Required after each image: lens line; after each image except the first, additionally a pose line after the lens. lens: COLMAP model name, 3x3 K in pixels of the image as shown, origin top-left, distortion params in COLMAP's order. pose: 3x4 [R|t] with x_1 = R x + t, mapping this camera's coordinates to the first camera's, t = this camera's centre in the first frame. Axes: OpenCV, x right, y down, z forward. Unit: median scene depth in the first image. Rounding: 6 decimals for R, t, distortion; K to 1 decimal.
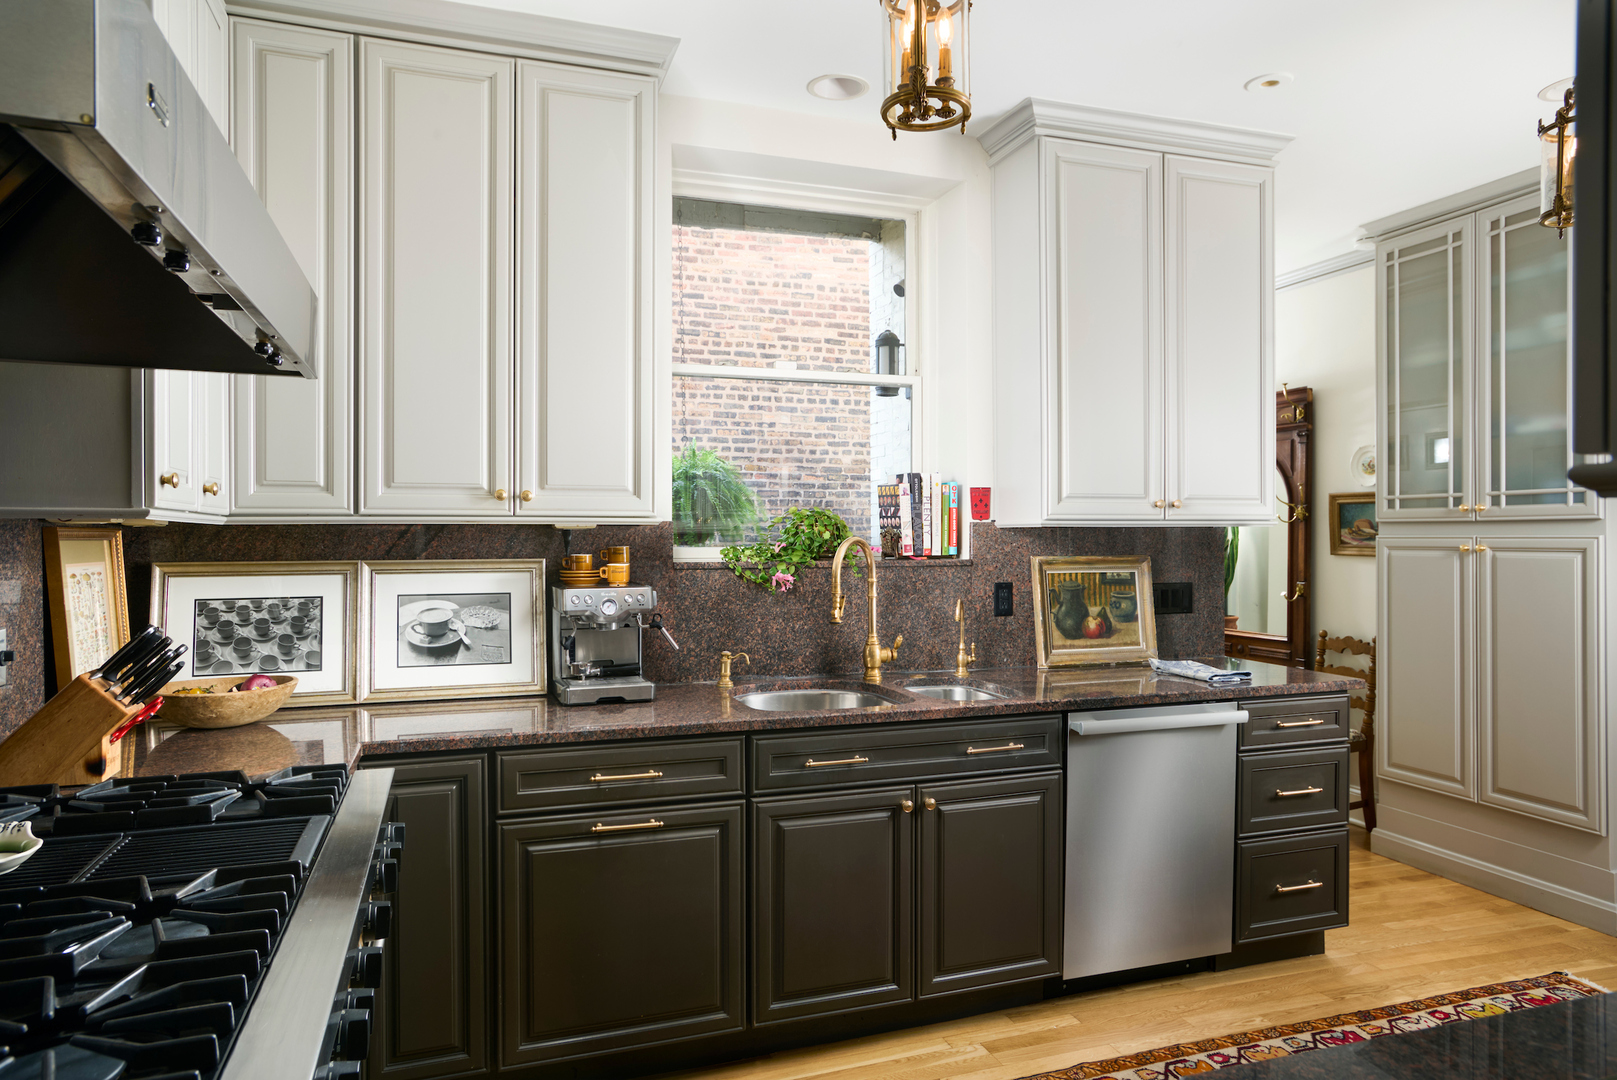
lens RADIAL K [[993.9, 0, 794.7], [0, 993.9, 518.5], [0, 0, 1]] dist [0.005038, 0.003357]
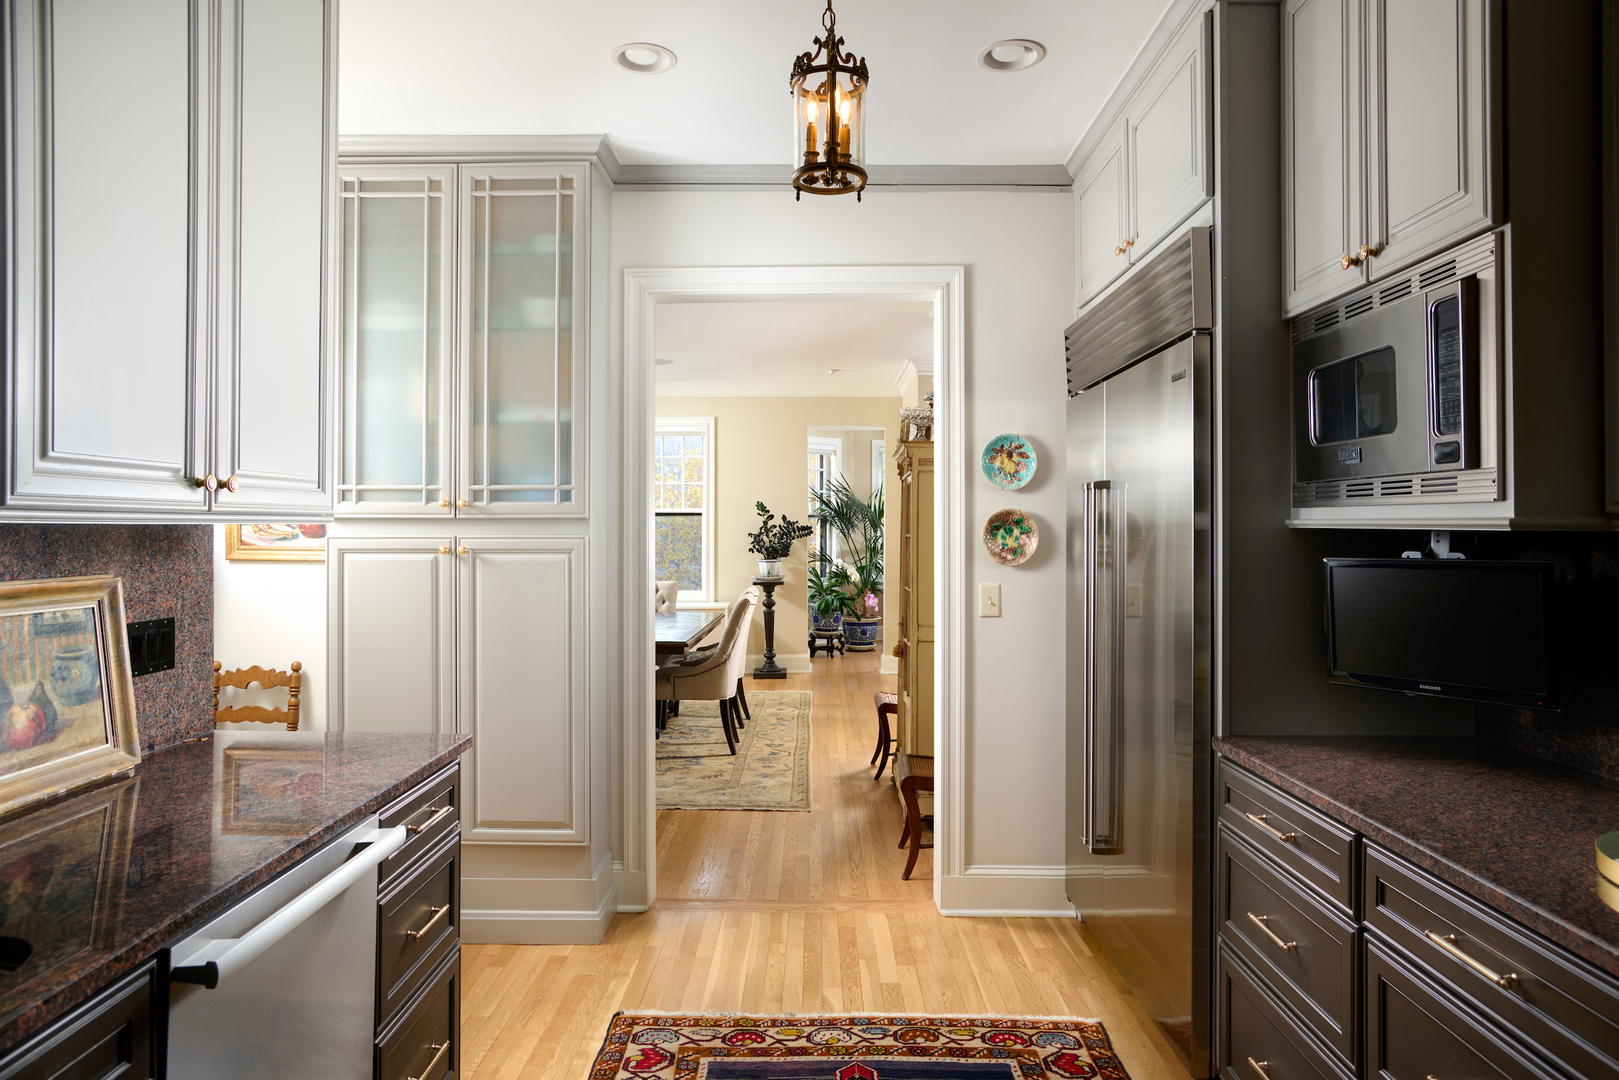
lens RADIAL K [[995.1, 0, 795.7], [0, 995.1, 518.5], [0, 0, 1]] dist [0.005038, 0.003357]
pose [[0.334408, 0.011441, 0.942359, -0.039757], [-0.016272, 0.999847, -0.006365, 0.003499], [-0.942288, -0.013206, 0.334543, 0.473599]]
